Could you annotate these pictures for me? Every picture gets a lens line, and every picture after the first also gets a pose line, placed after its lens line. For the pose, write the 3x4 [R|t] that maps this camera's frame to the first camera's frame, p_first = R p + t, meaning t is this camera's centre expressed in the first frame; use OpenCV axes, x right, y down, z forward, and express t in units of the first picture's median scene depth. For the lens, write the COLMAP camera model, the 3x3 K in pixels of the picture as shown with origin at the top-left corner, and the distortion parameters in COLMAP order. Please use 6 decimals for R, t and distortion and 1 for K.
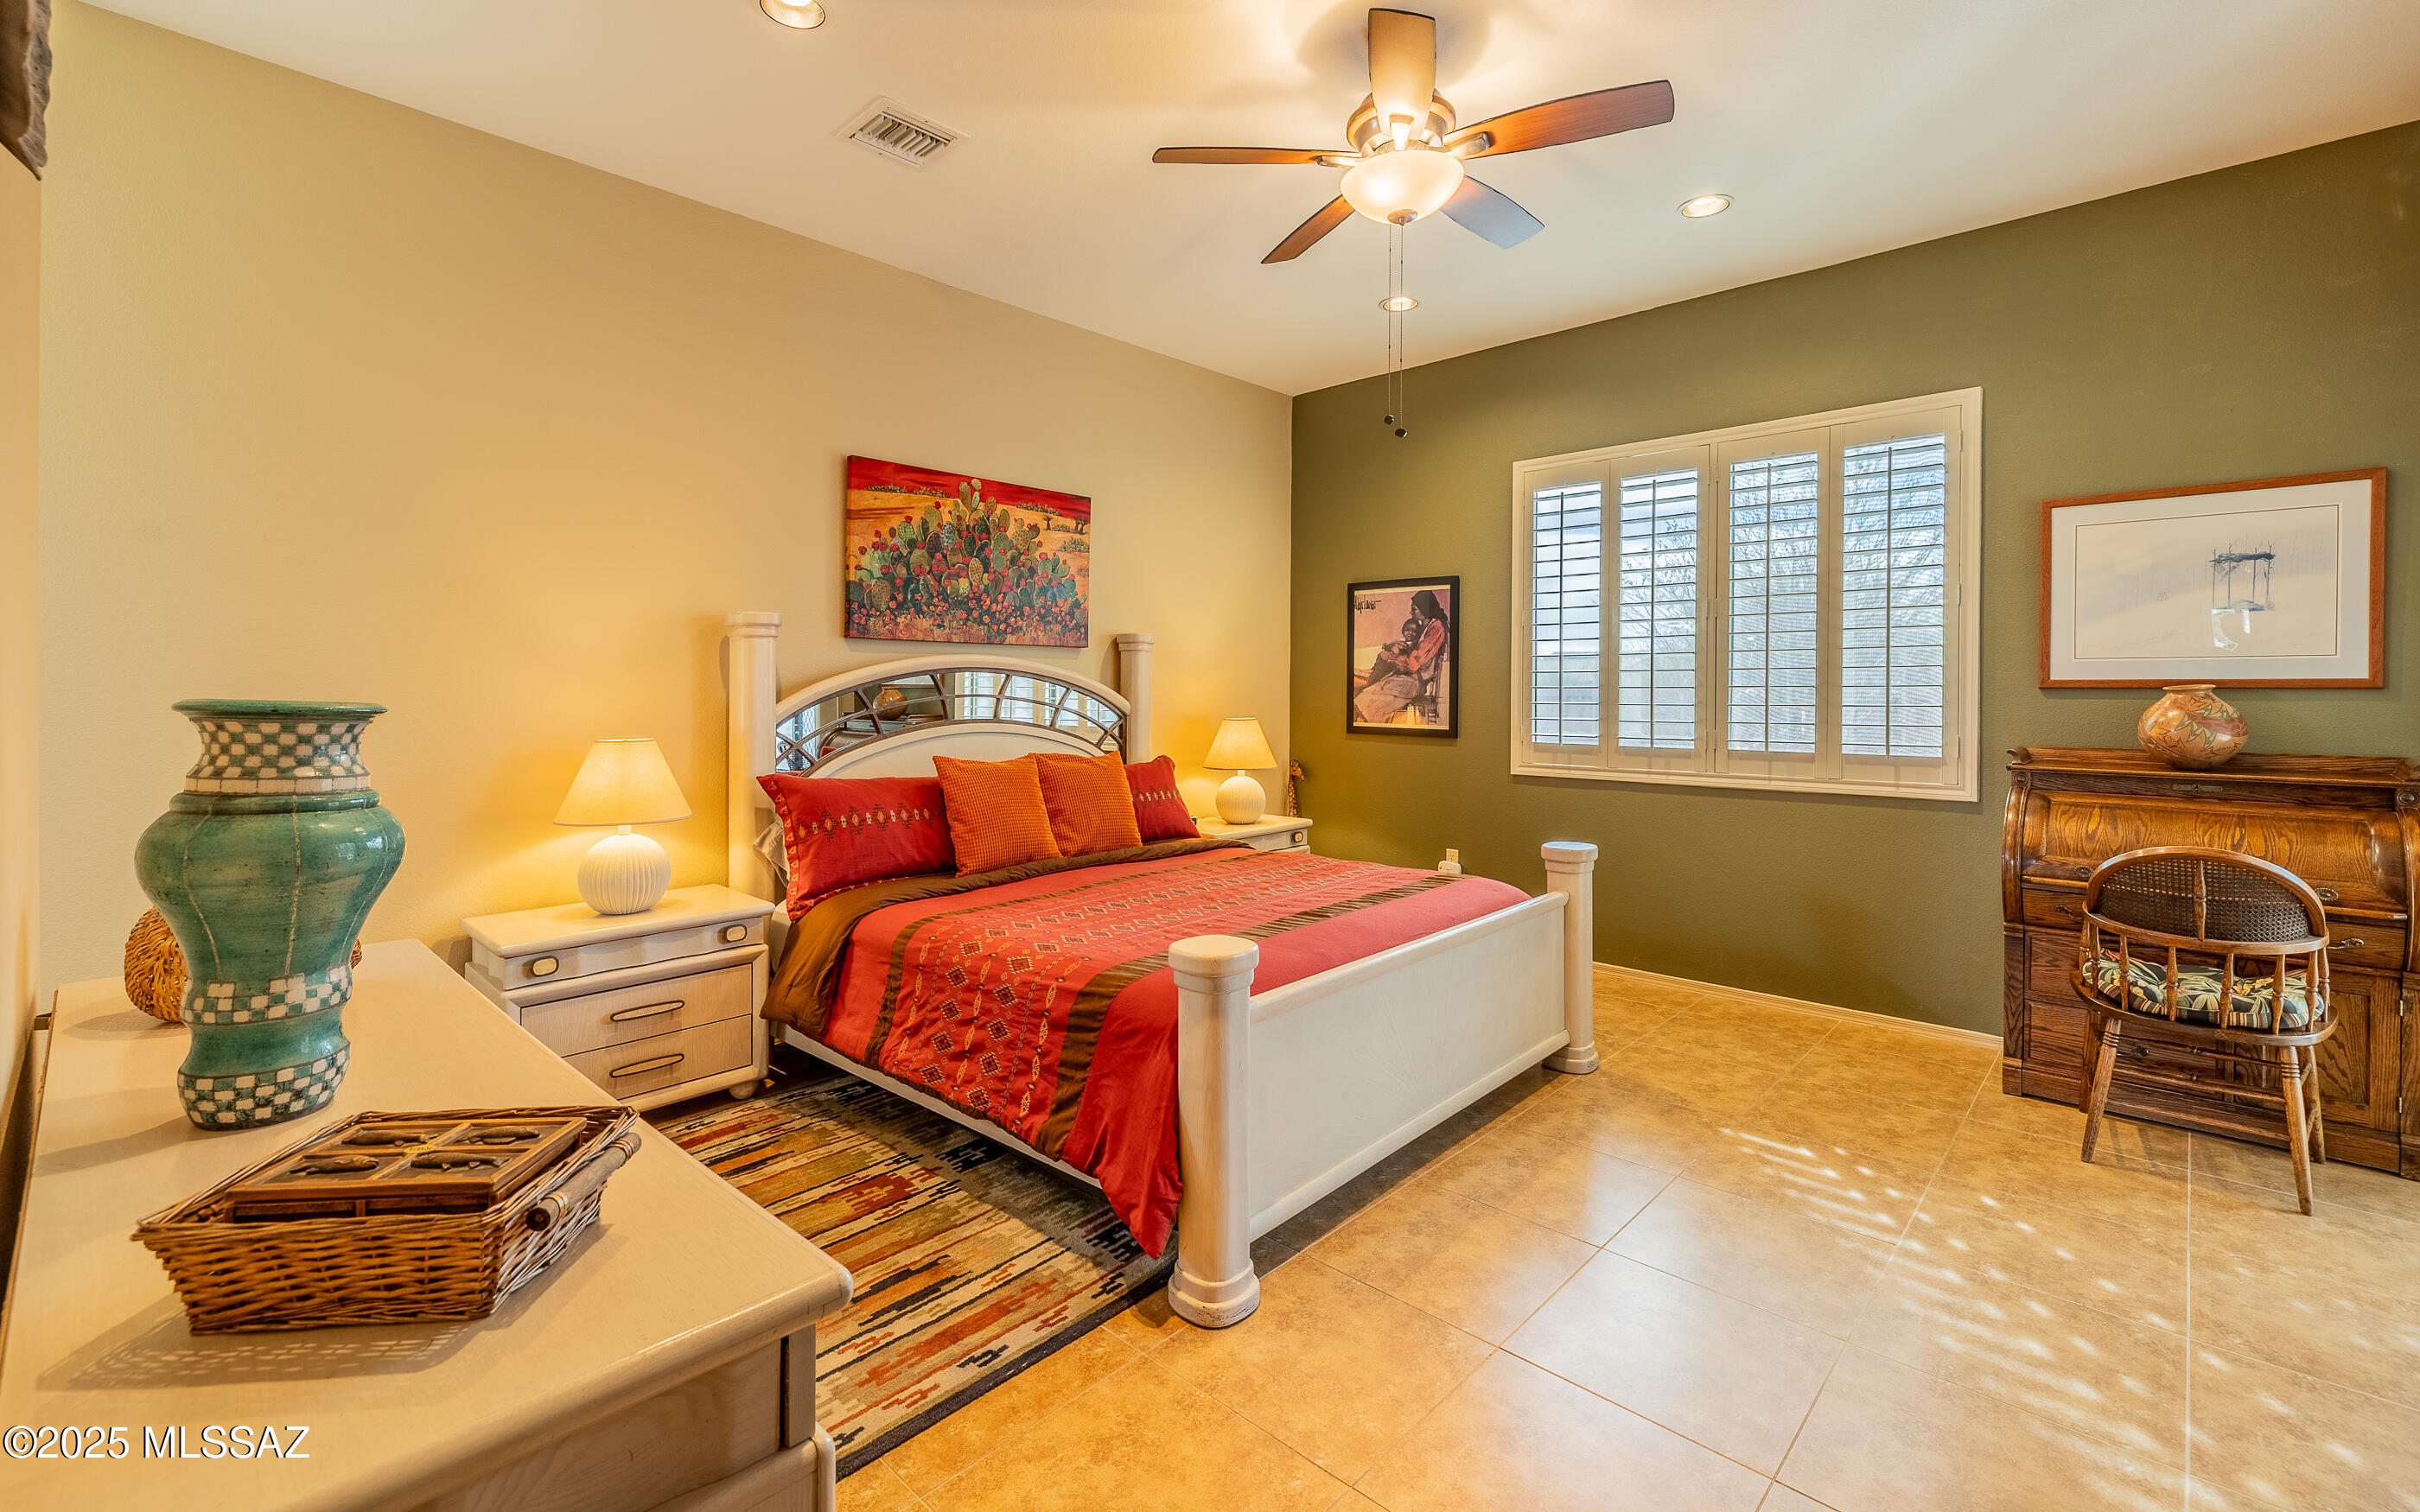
lens RADIAL K [[1023.7, 0, 1235.1], [0, 1023.7, 694.8], [0, 0, 1]] dist [-0.000728, -0.000108]
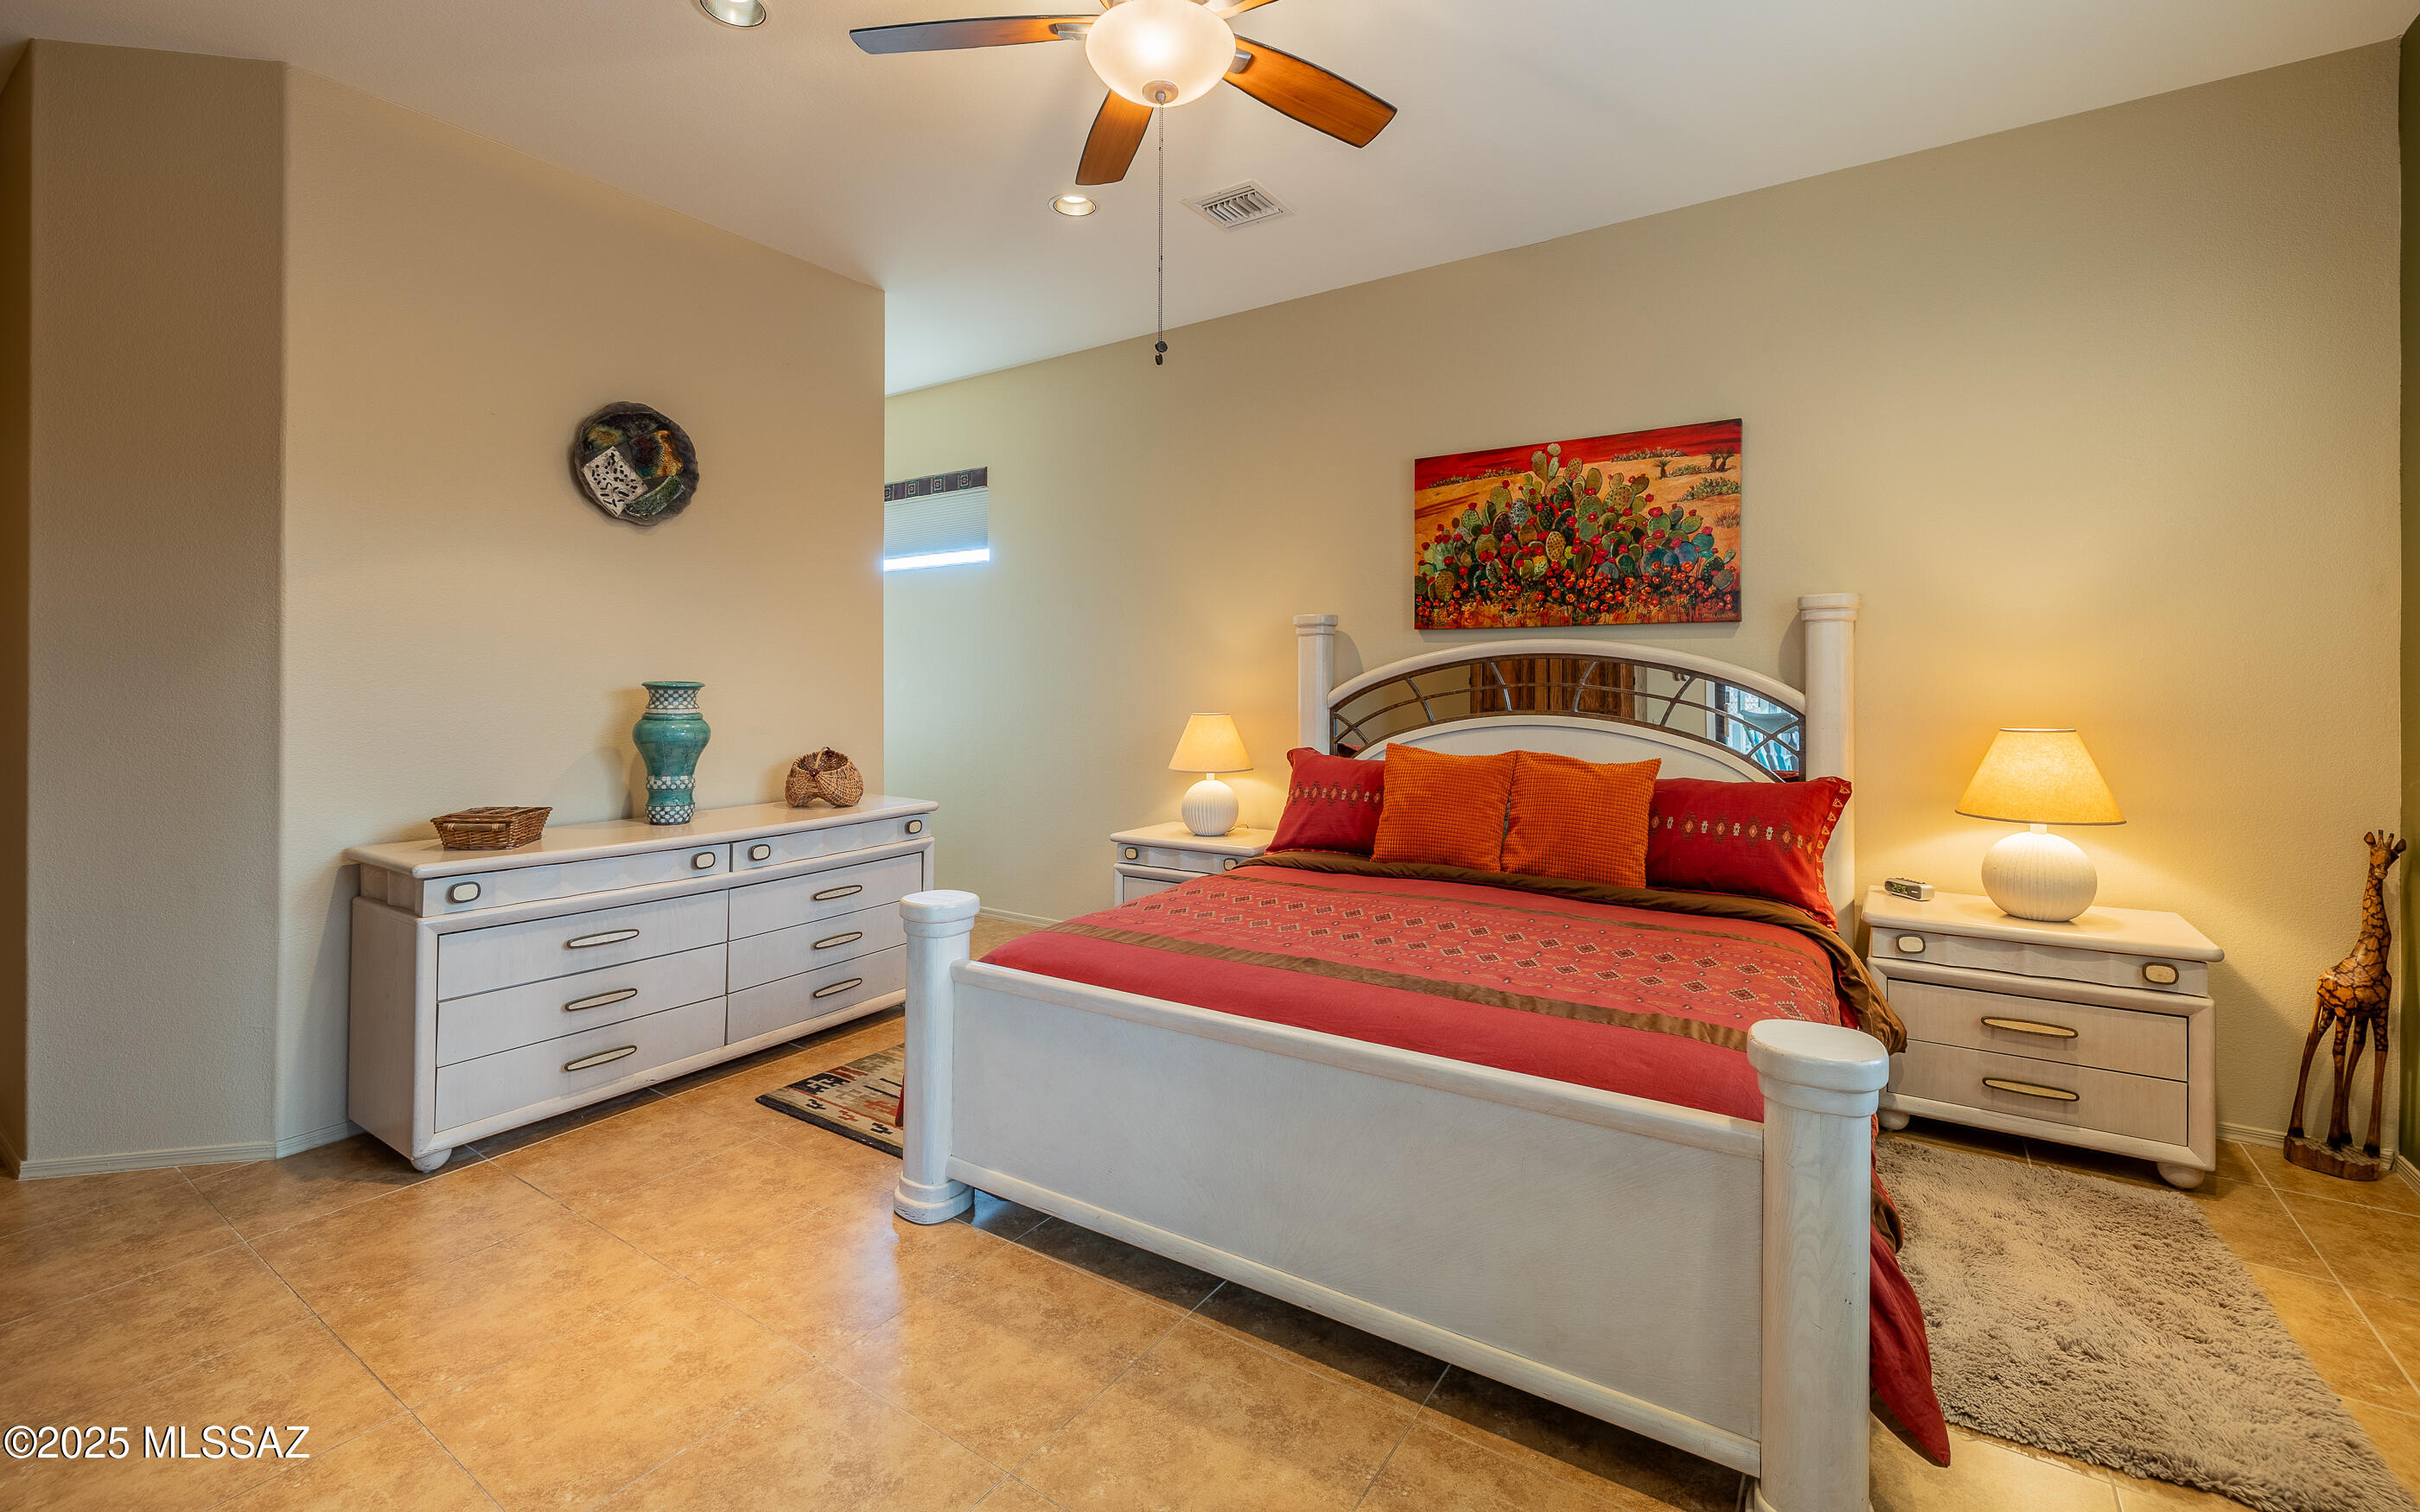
lens RADIAL K [[1023.7, 0, 1235.1], [0, 1023.7, 694.8], [0, 0, 1]] dist [-0.000728, -0.000108]
pose [[0.162818, 0.025463, -0.986327, 0.608046], [0.001814, 0.999658, 0.026107, -0.014298], [0.986654, -0.006040, 0.162716, 0.589869]]
